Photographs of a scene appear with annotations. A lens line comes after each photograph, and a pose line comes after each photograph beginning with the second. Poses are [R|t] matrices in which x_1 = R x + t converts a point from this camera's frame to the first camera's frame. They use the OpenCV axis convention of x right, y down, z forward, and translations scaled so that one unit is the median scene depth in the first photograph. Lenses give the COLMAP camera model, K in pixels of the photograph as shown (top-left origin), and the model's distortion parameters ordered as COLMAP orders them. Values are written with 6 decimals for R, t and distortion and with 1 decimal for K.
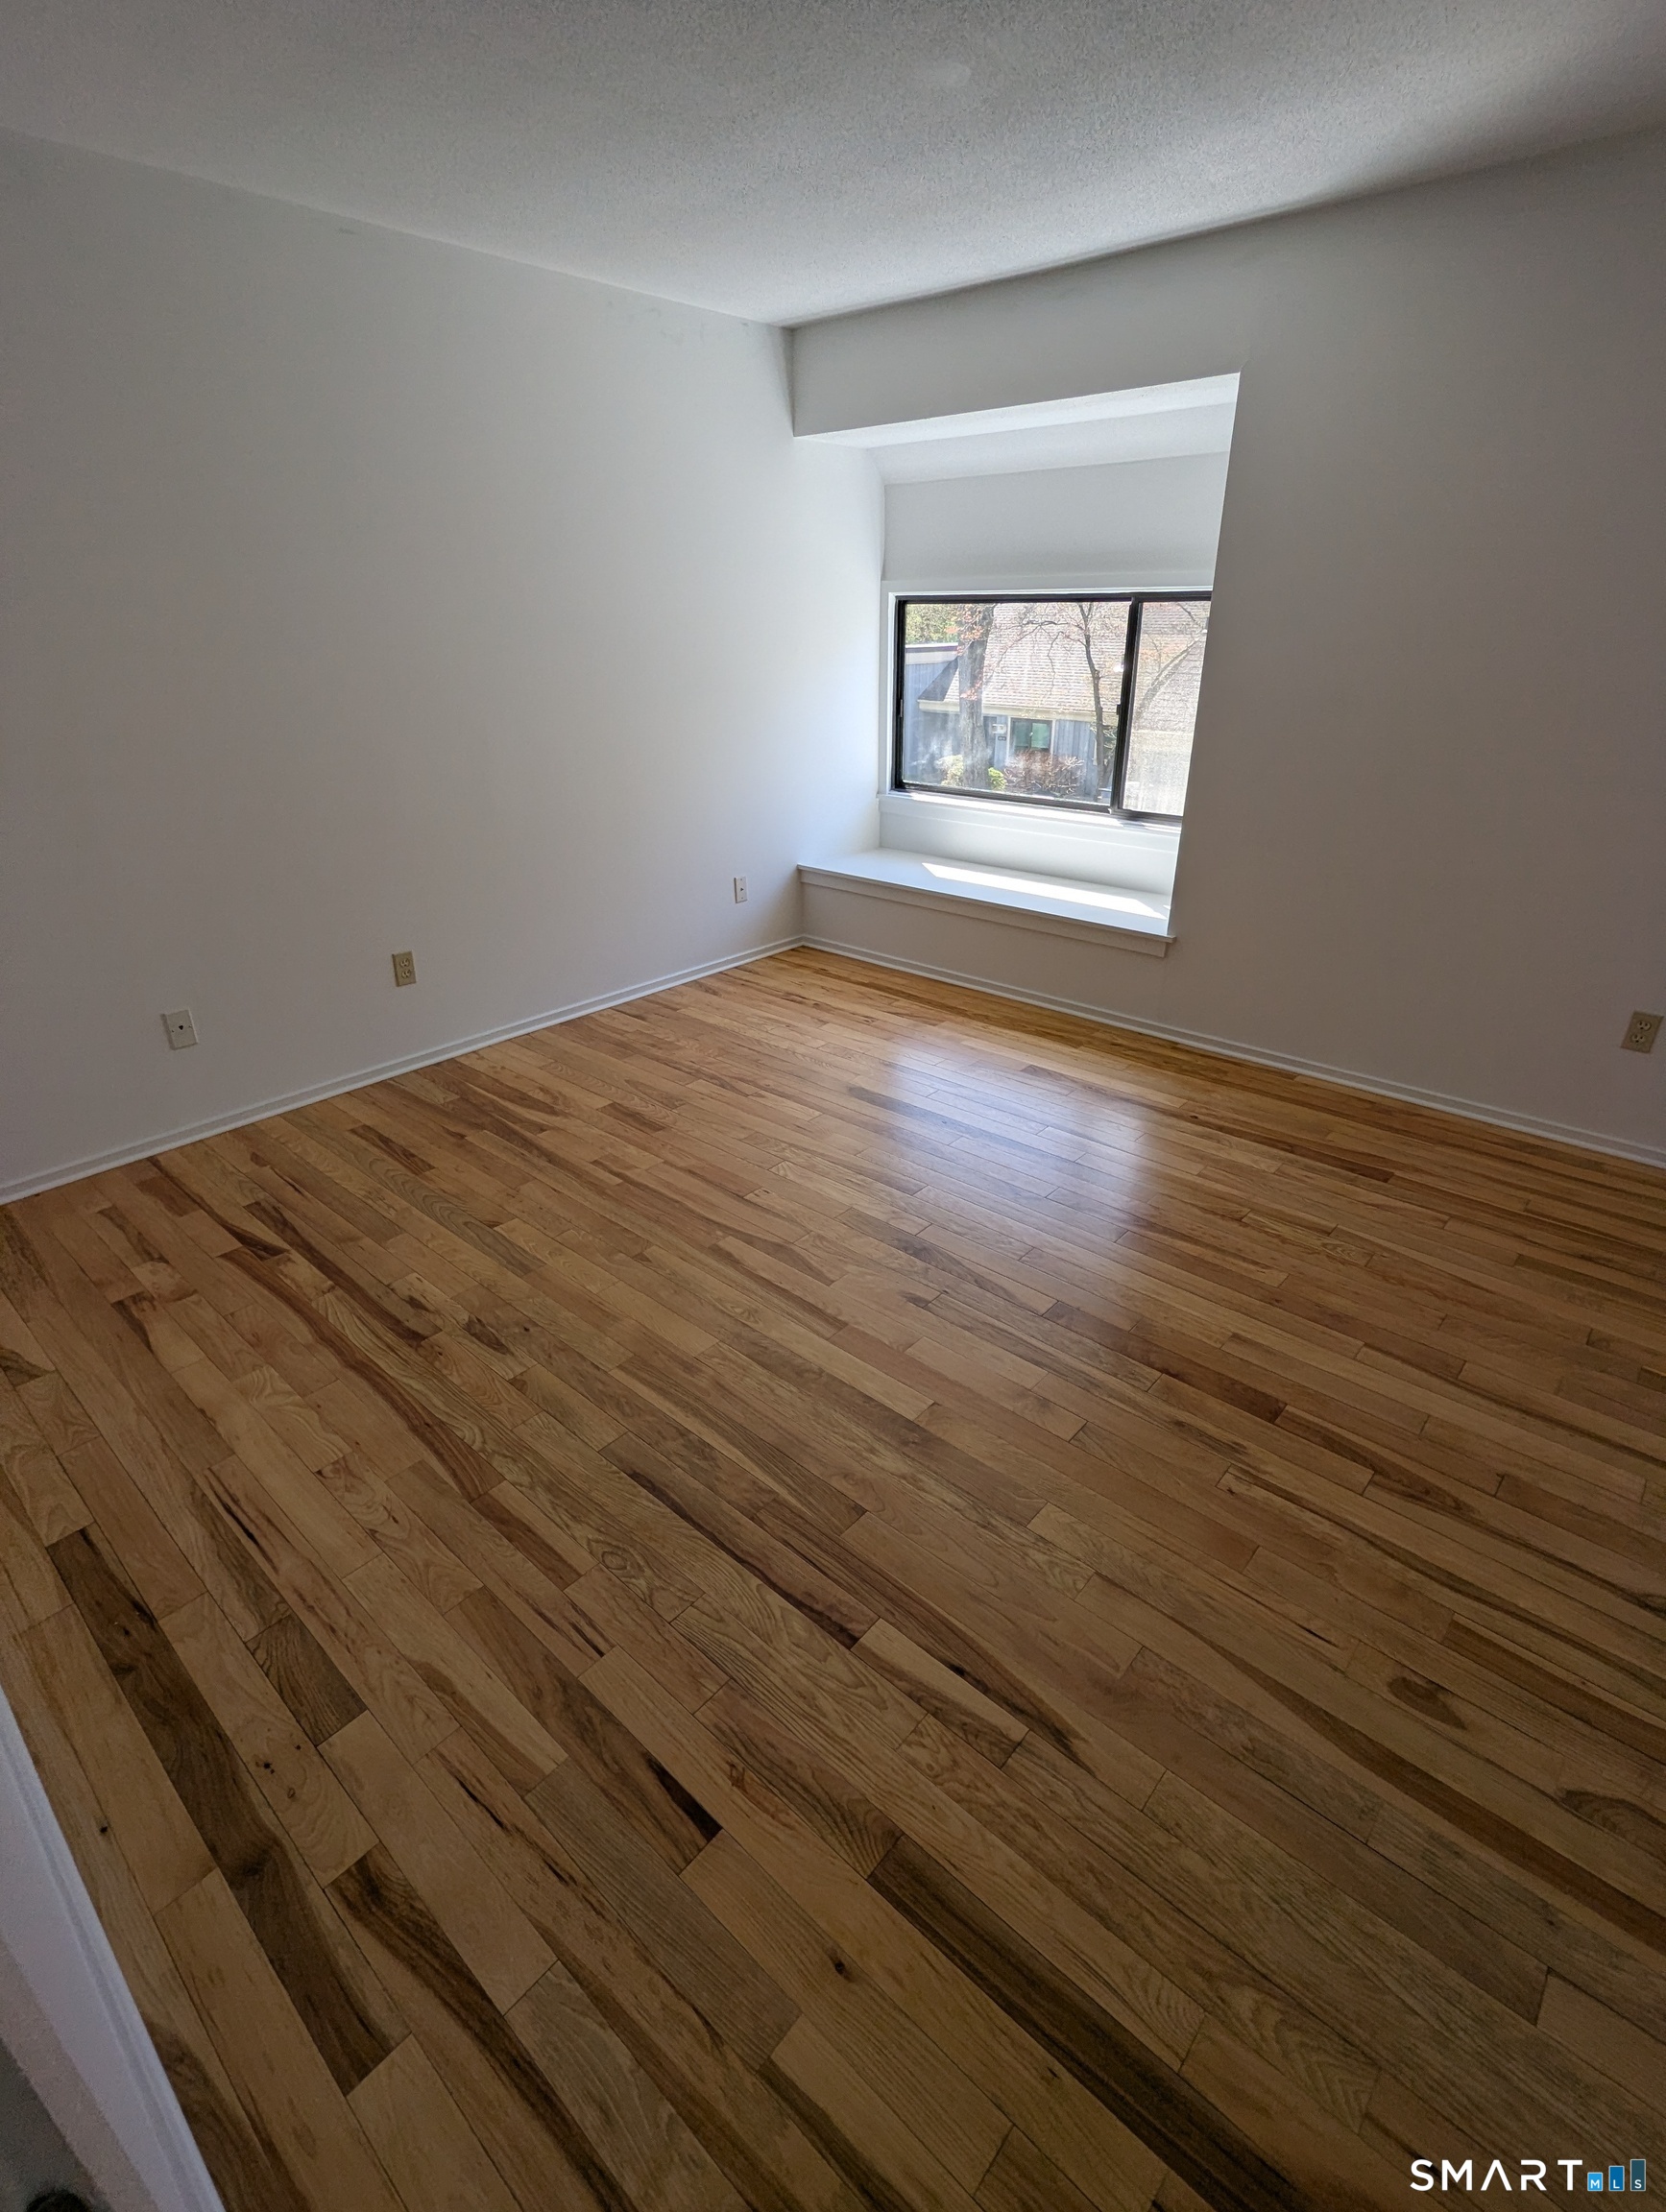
lens RADIAL K [[1049.7, 0, 828.7], [0, 1049.7, 1088.7], [0, 0, 1]] dist [-0.000108, -0.002326]
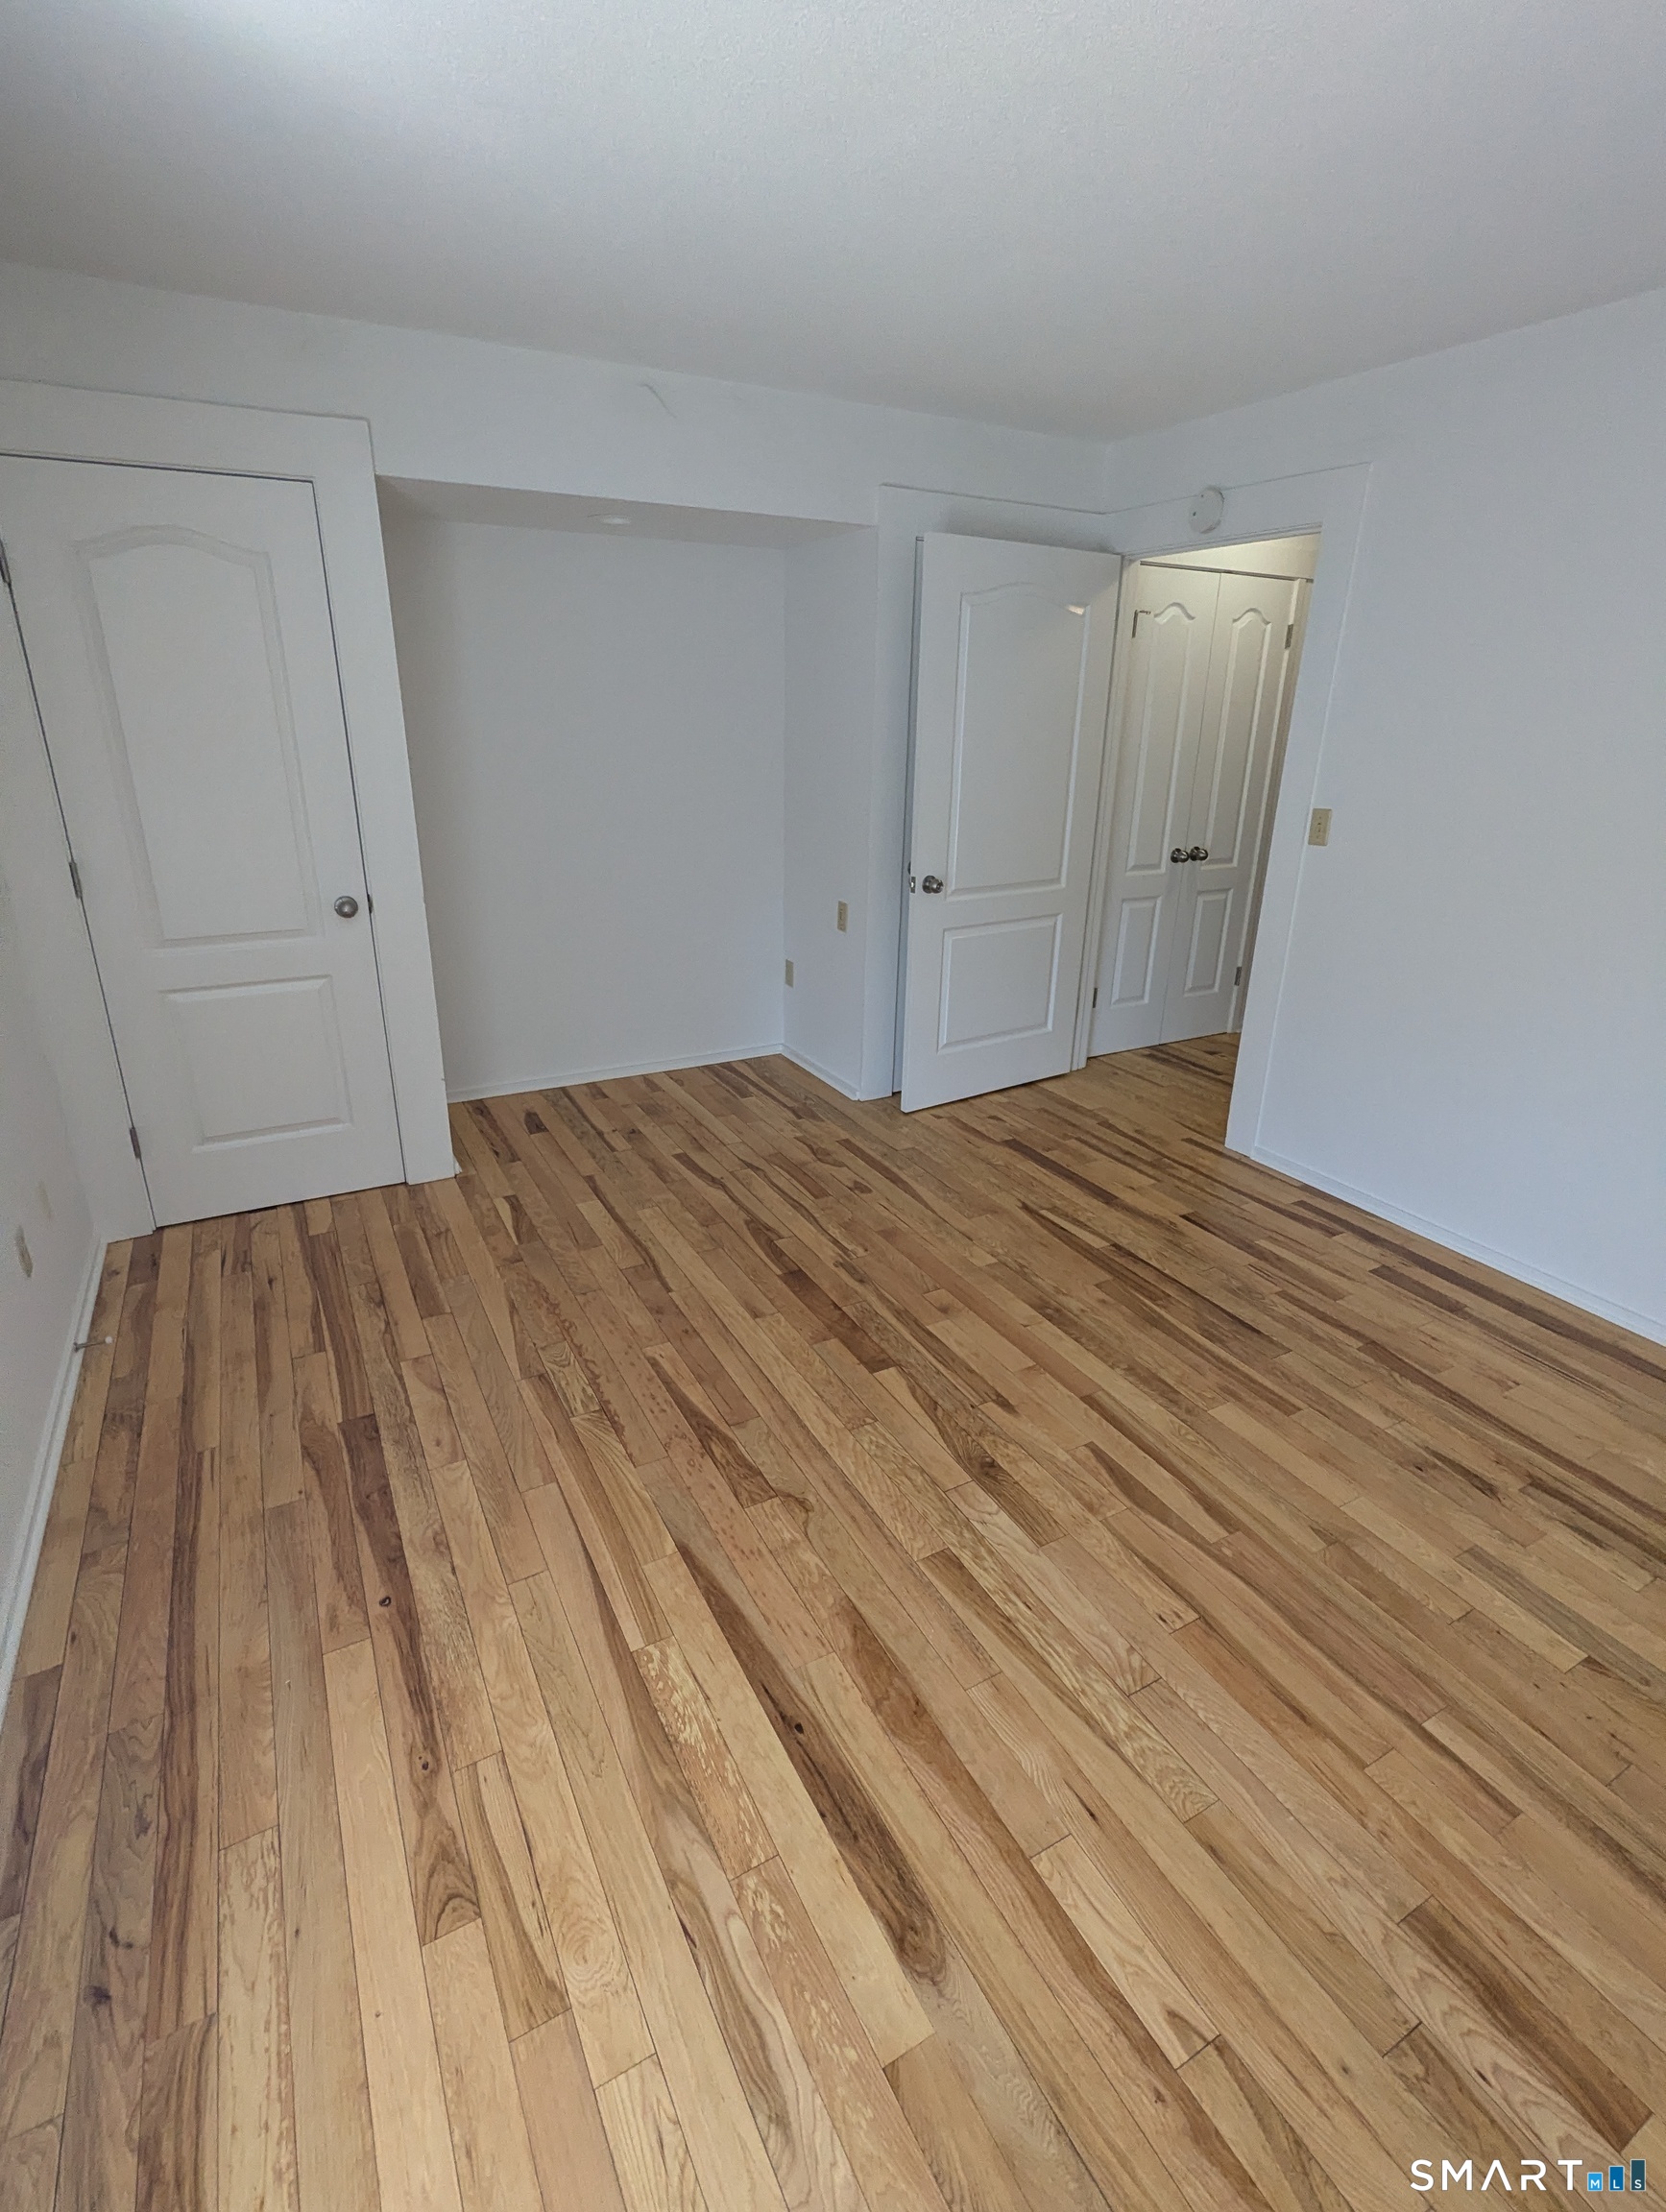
lens RADIAL K [[1049.7, 0, 828.7], [0, 1049.7, 1088.7], [0, 0, 1]] dist [-0.000108, -0.002326]
pose [[-0.942886, -0.121840, 0.310034, -0.036039], [0.131323, 0.719380, 0.682090, -0.832242], [-0.306138, 0.683847, -0.662293, 1.736832]]
